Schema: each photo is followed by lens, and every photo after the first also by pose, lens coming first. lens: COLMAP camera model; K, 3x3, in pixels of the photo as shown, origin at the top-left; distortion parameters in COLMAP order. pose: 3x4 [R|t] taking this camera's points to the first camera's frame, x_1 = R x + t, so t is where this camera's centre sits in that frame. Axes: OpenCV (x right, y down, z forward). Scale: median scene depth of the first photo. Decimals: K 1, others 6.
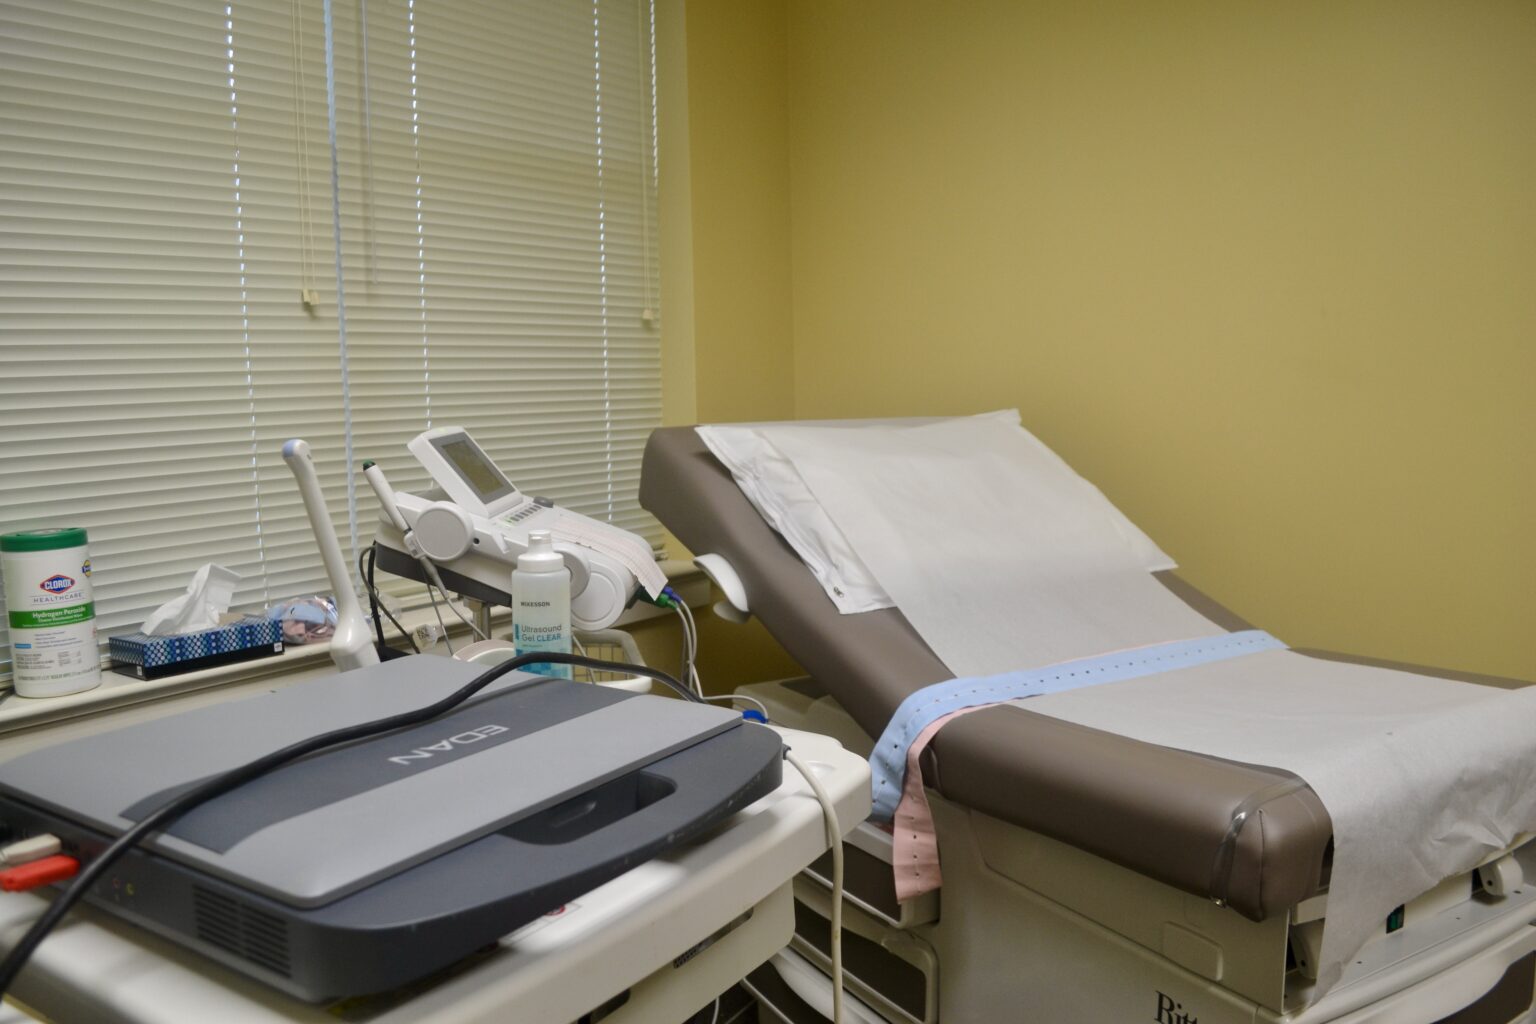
lens RADIAL K [[1216.8, 0, 766.3], [0, 1216.8, 543.8], [0, 0, 1]] dist [-0.083591, 0.010967]
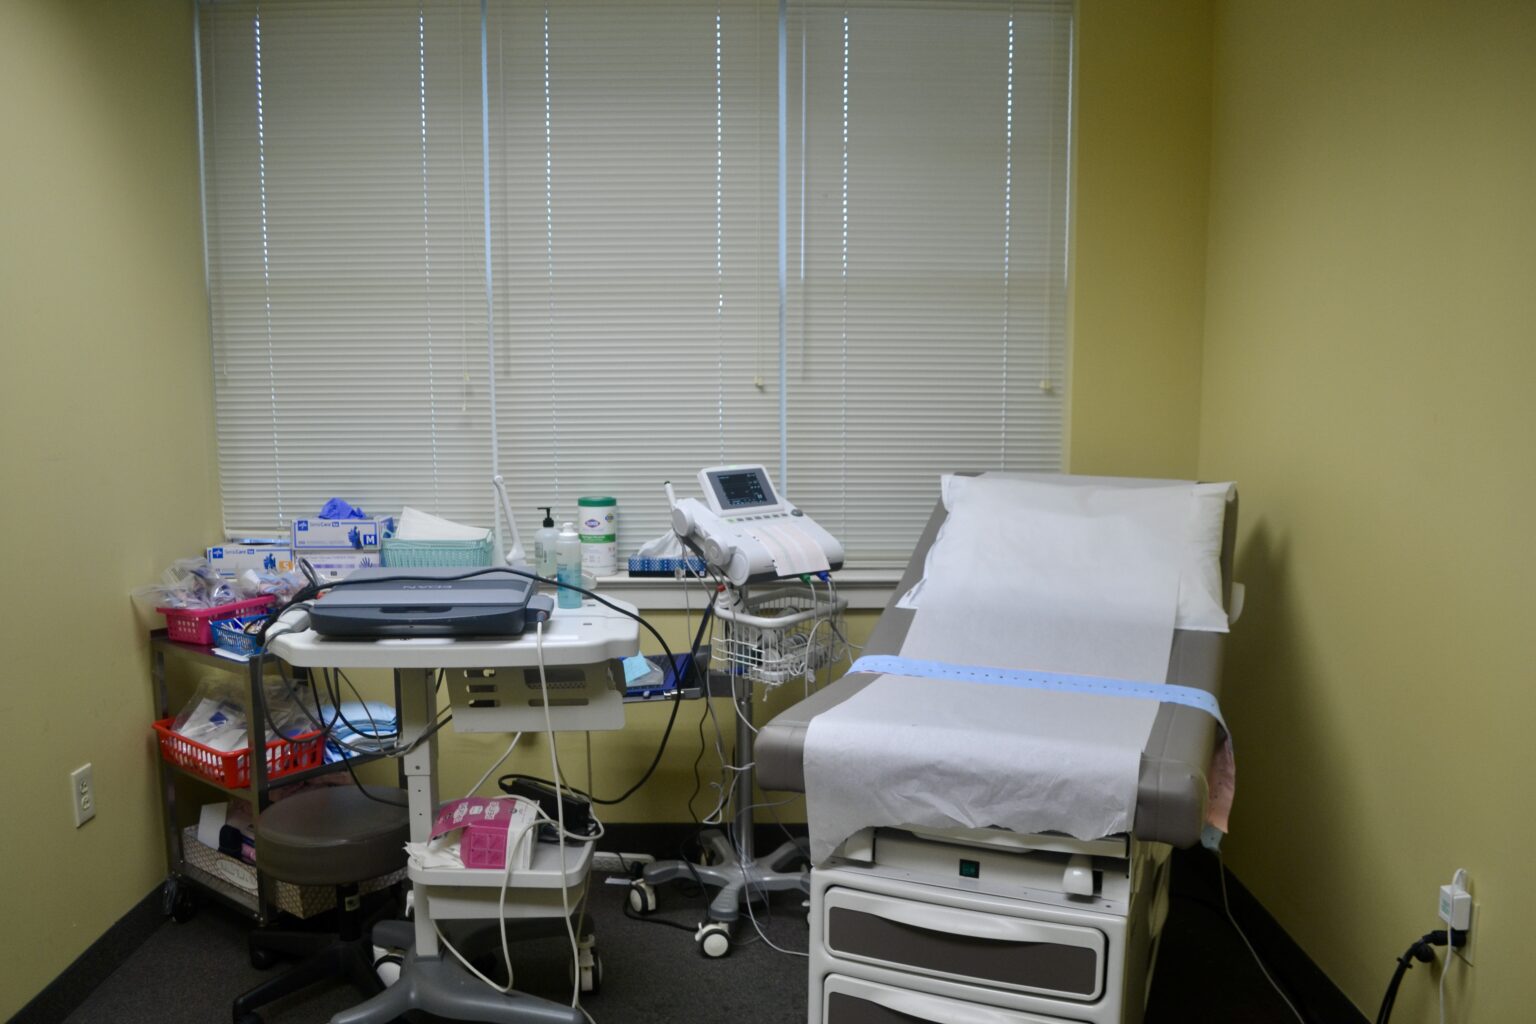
lens RADIAL K [[1216.8, 0, 766.3], [0, 1216.8, 543.8], [0, 0, 1]] dist [-0.083591, 0.010967]
pose [[0.609929, 0.135151, -0.780846, 1.210777], [-0.119060, 0.989793, 0.078318, -0.128565], [0.783461, 0.045199, 0.619795, -0.092742]]
